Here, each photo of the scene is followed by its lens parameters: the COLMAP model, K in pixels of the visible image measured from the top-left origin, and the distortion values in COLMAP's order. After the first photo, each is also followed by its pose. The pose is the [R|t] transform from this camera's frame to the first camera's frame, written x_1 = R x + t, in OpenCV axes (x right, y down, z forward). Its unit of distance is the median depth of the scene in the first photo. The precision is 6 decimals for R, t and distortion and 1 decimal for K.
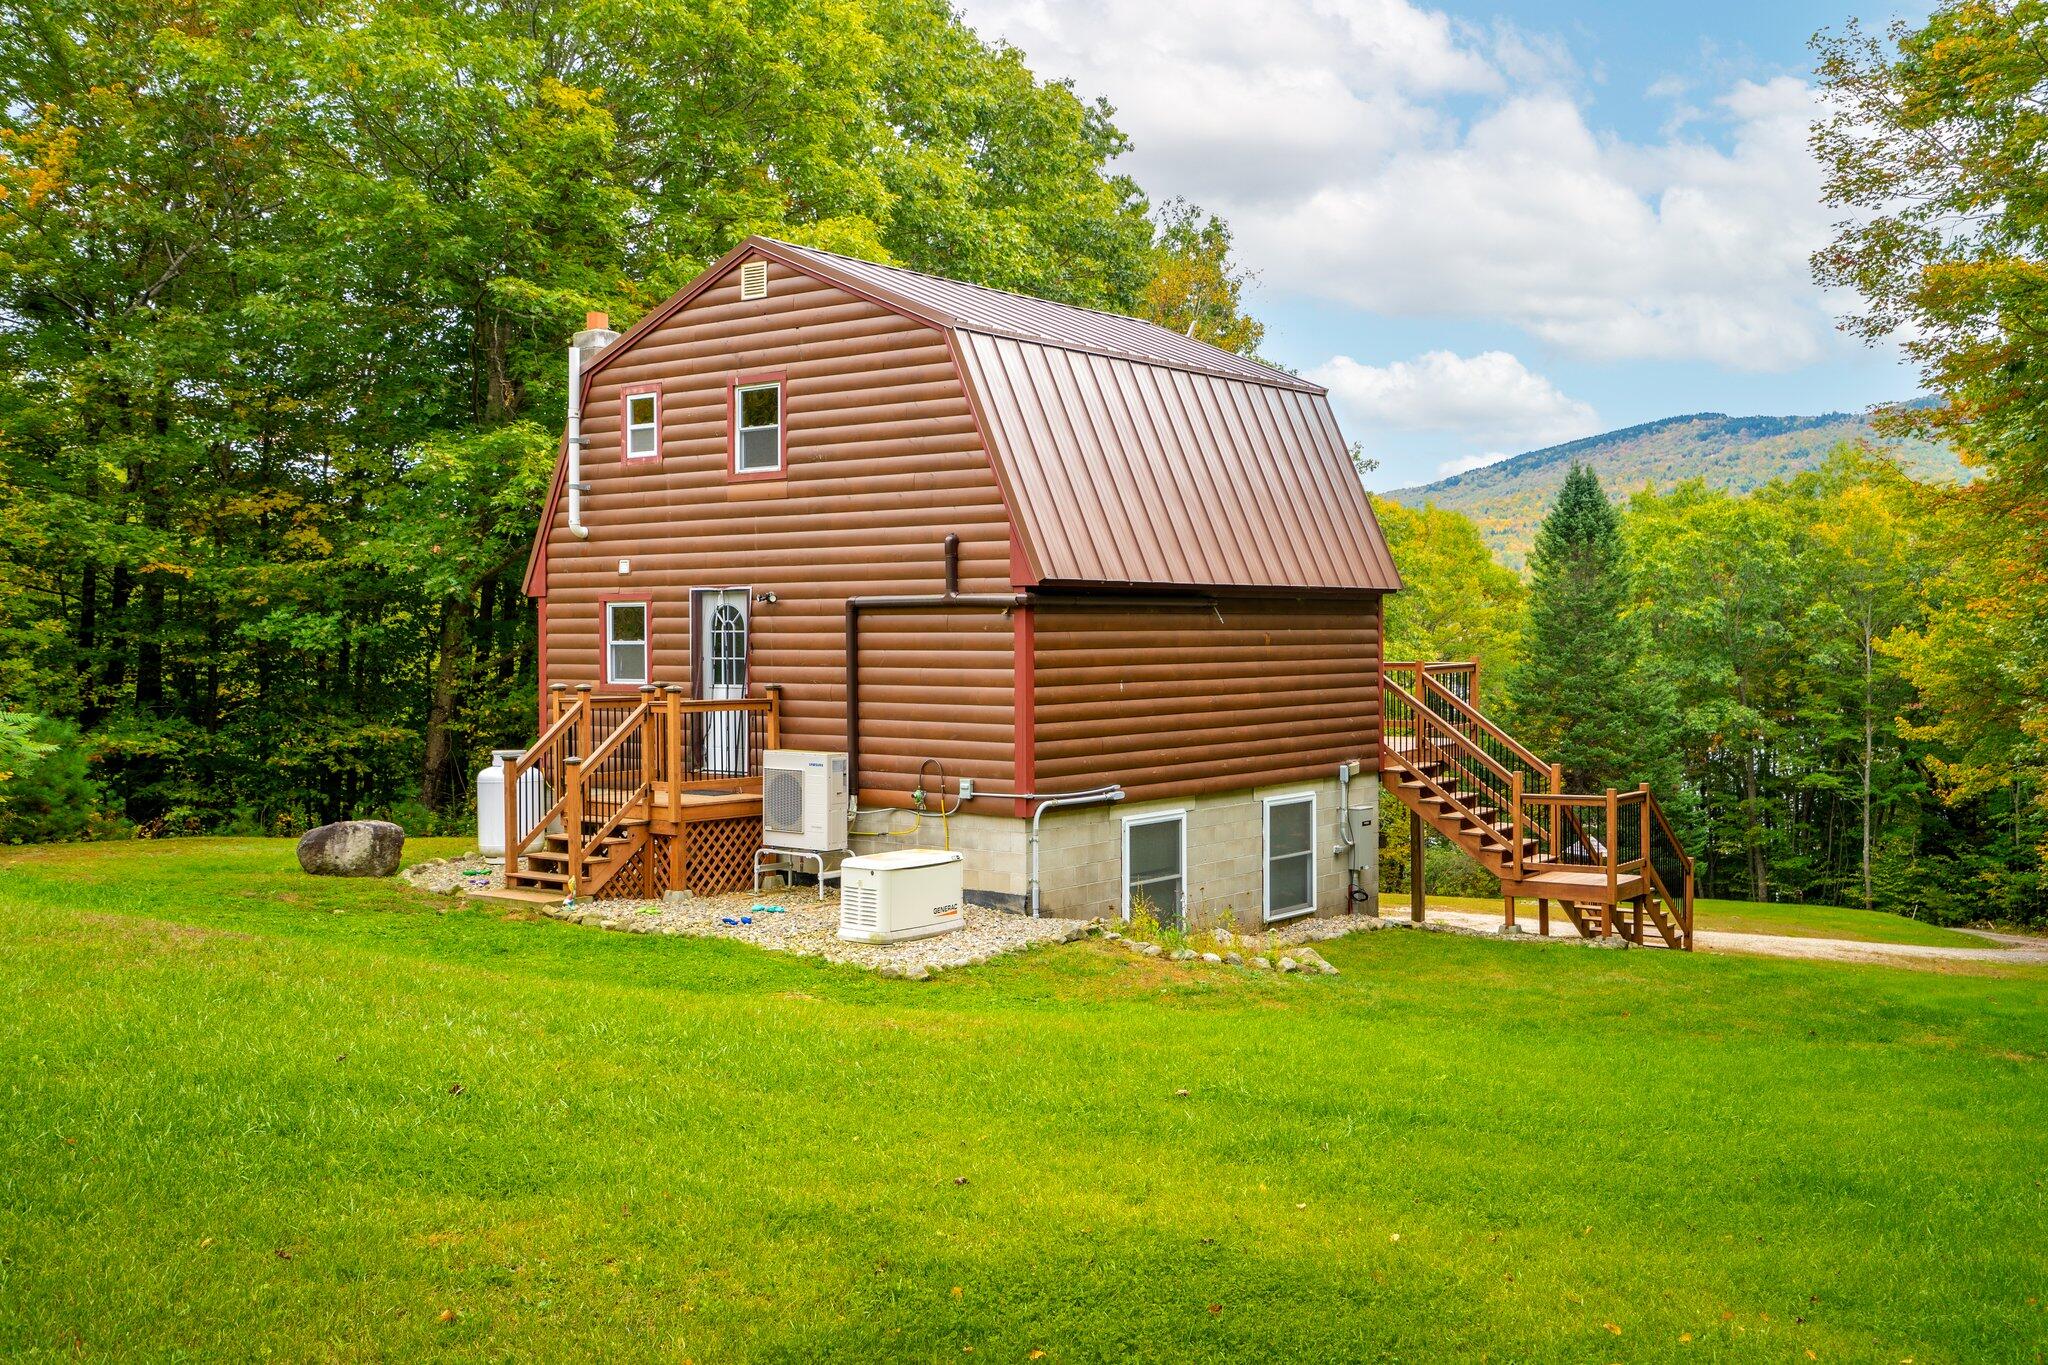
lens RADIAL K [[1957.5, 0, 1024.0], [0, 1957.5, 682.5], [0, 0, 1]] dist [0.051749, 0.015219]
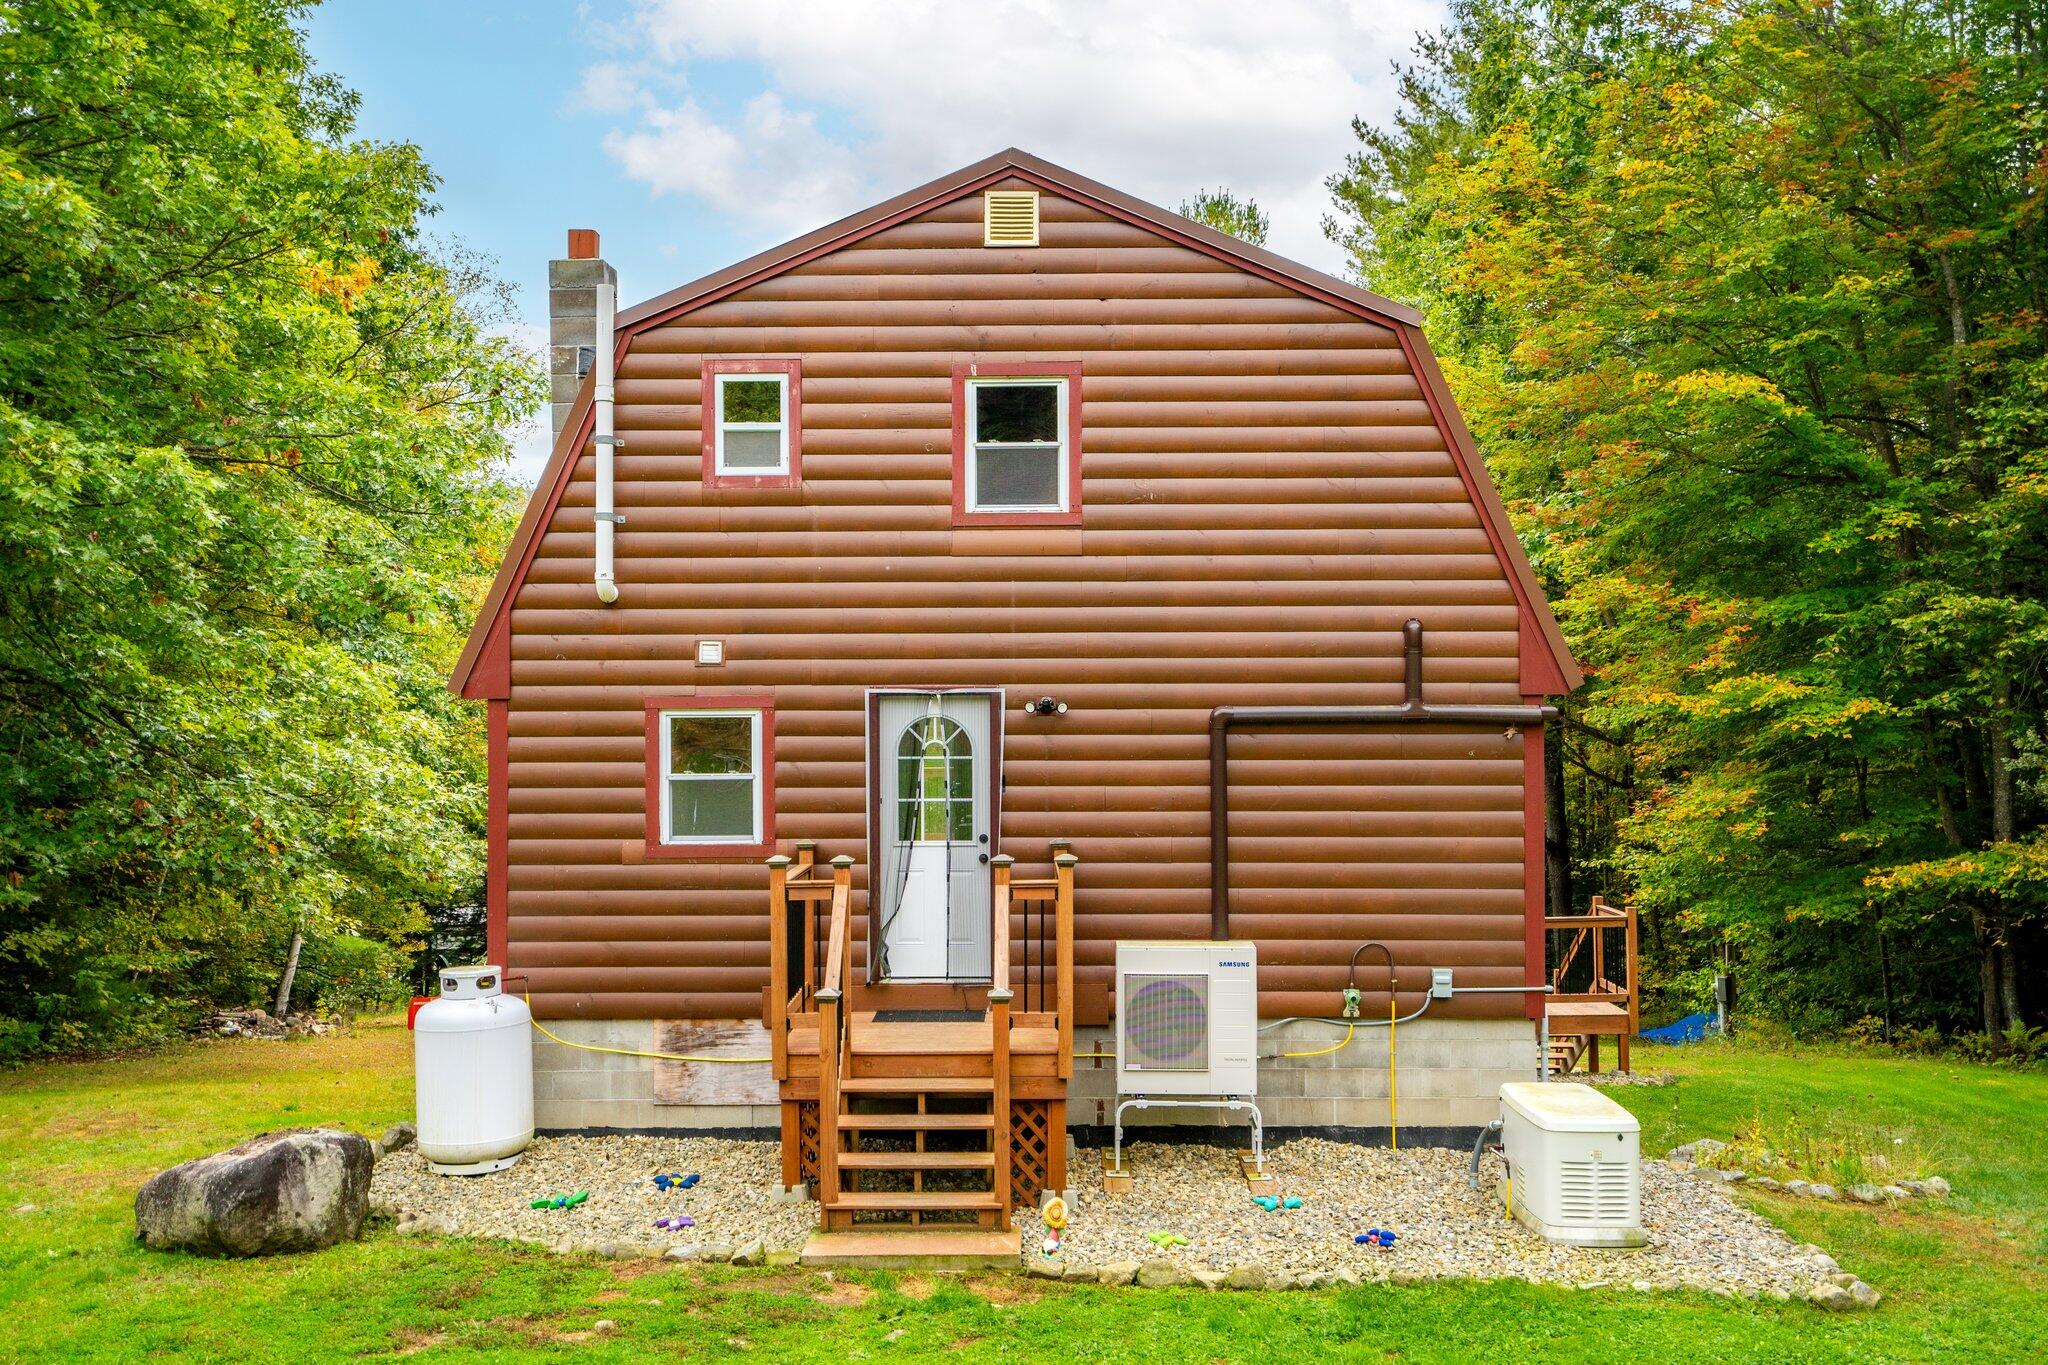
lens RADIAL K [[1957.5, 0, 1024.0], [0, 1957.5, 682.5], [0, 0, 1]] dist [0.051749, 0.015219]
pose [[0.793876, 0.000482, 0.608079, -0.490820], [0.016352, 0.999621, -0.022140, -0.034135], [-0.607860, 0.027519, 0.793568, 0.451020]]
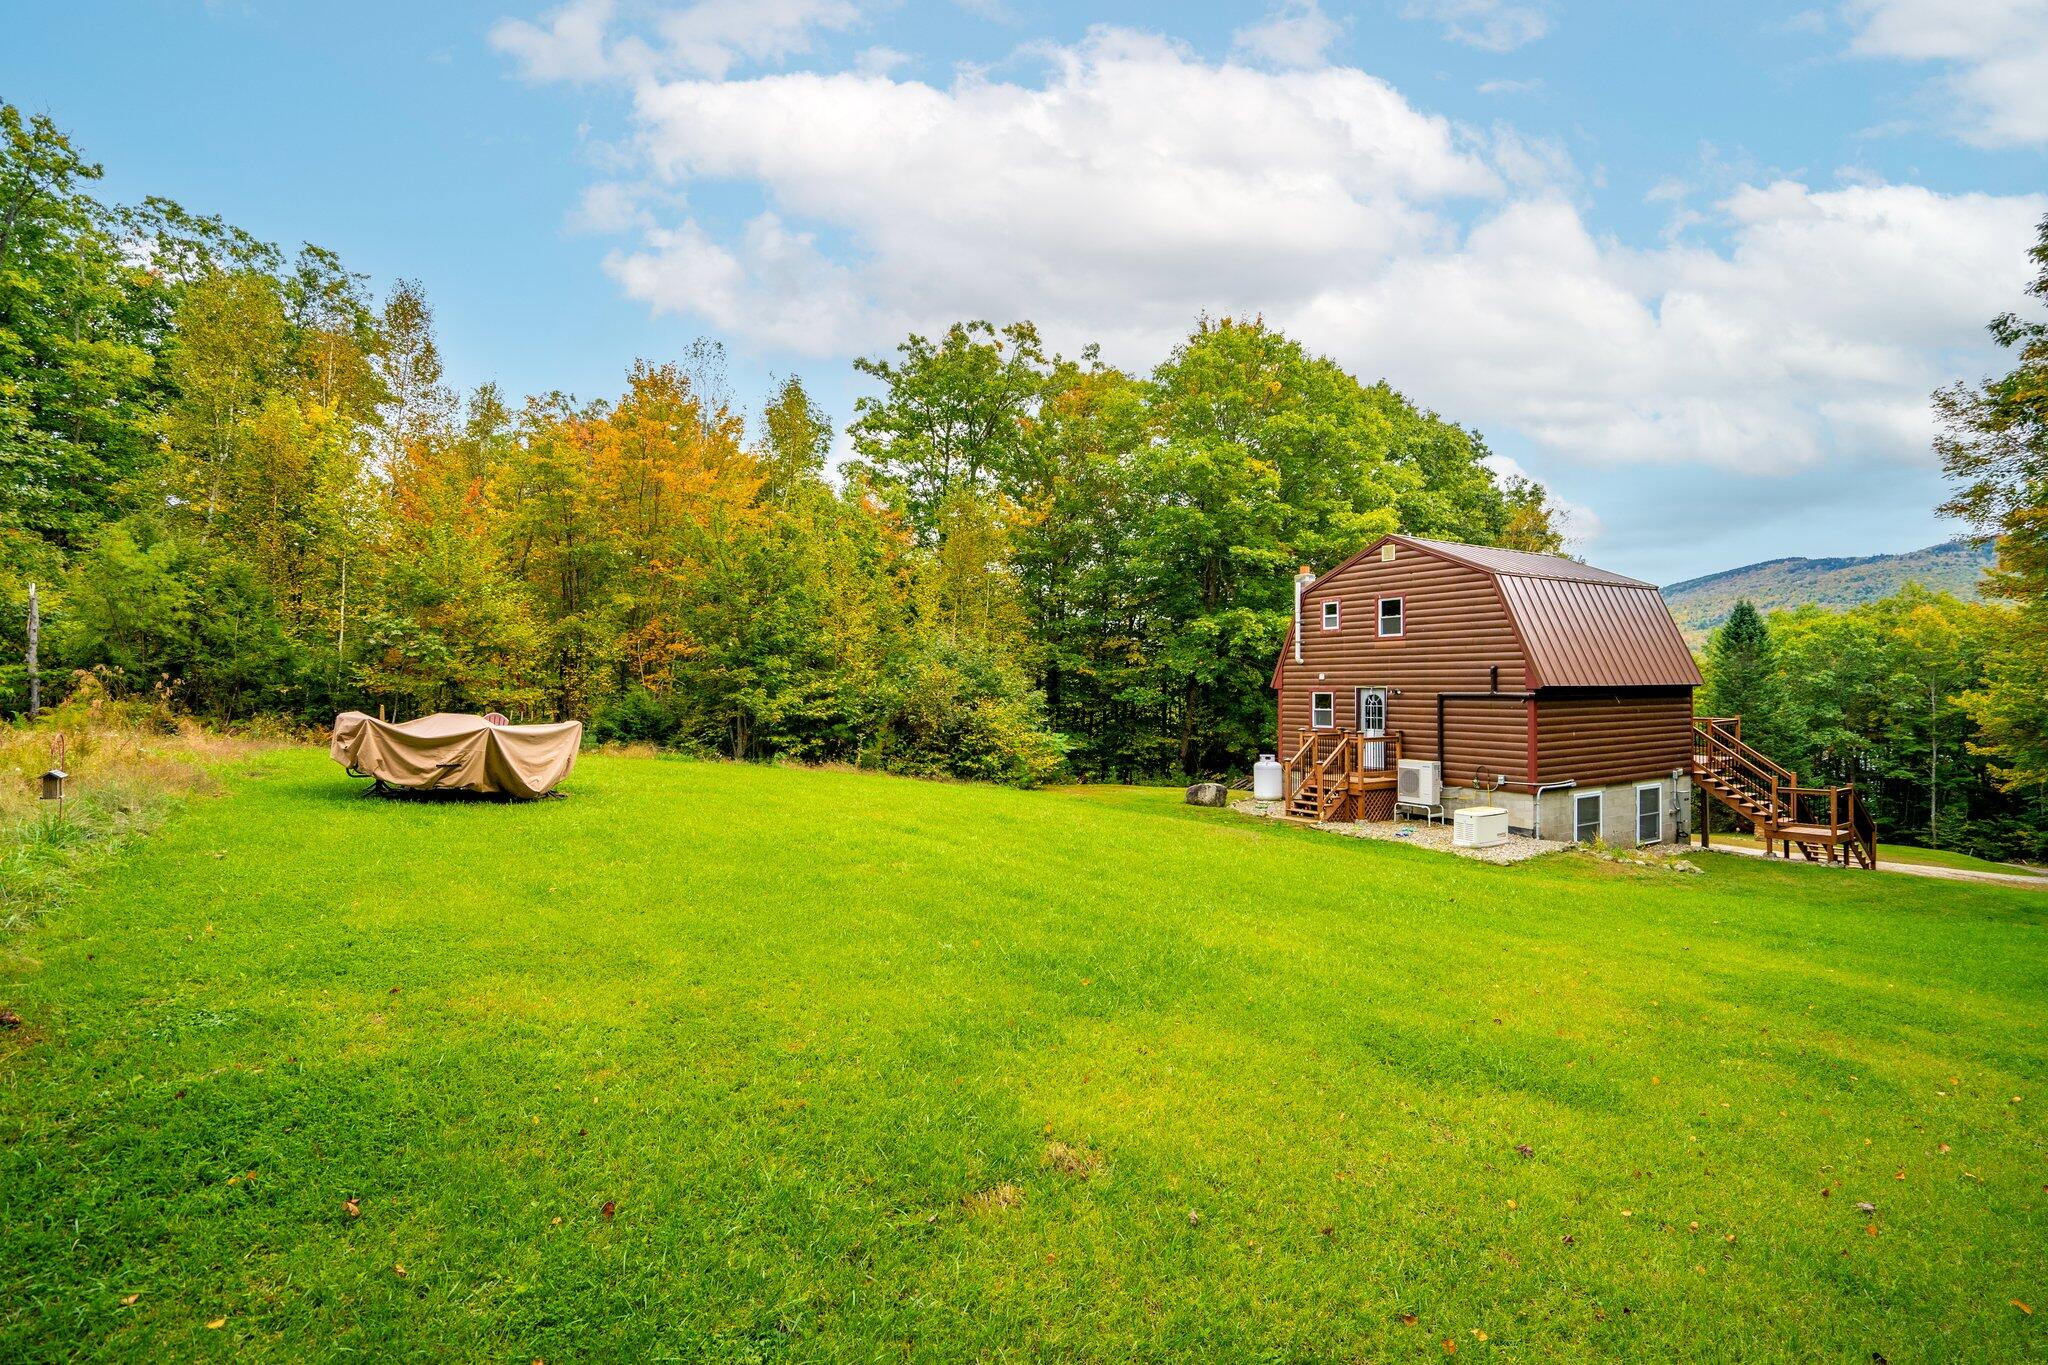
lens RADIAL K [[947.8, 0, 1024.0], [0, 947.8, 682.5], [0, 0, 1]] dist [-0.058762, 0.024554]
pose [[0.934594, -0.001569, -0.355713, -0.134996], [-0.007724, 0.999665, -0.024701, -0.021748], [0.355633, 0.025833, 0.934269, -0.157151]]
